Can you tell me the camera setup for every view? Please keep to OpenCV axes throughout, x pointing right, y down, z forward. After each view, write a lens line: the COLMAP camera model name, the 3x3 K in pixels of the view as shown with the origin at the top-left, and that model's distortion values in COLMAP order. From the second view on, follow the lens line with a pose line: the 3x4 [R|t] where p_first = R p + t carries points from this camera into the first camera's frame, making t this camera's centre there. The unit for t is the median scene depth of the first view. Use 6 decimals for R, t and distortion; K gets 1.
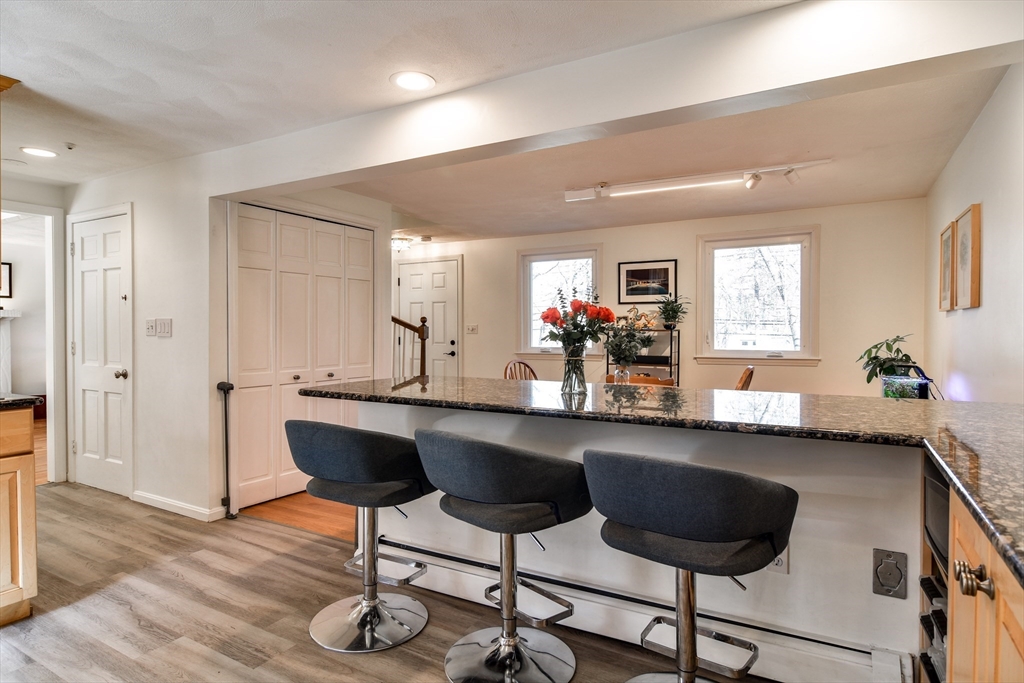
lens RADIAL K [[552.3, 0, 495.0], [0, 552.3, 338.2], [0, 0, 1]] dist [0.008468, -0.007942]
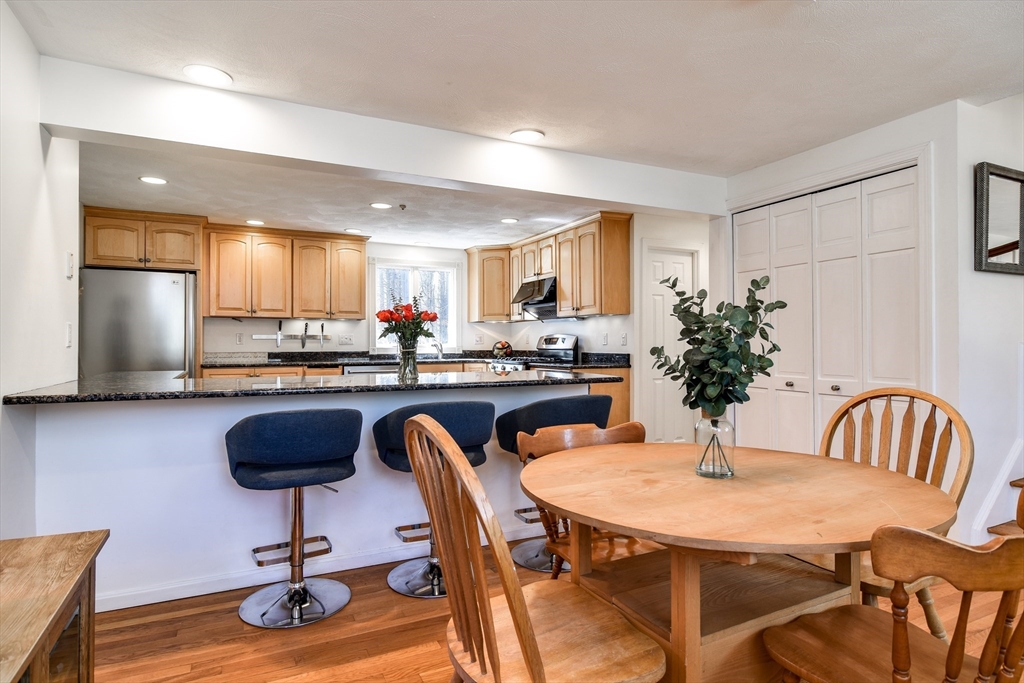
lens RADIAL K [[552.3, 0, 514.9], [0, 552.3, 342.0], [0, 0, 1]] dist [0.008468, -0.007942]
pose [[-0.545941, -0.005728, -0.837804, 0.427599], [-0.010832, 0.999941, 0.000222, 0.007365], [0.837754, 0.009197, -0.545971, 0.774230]]
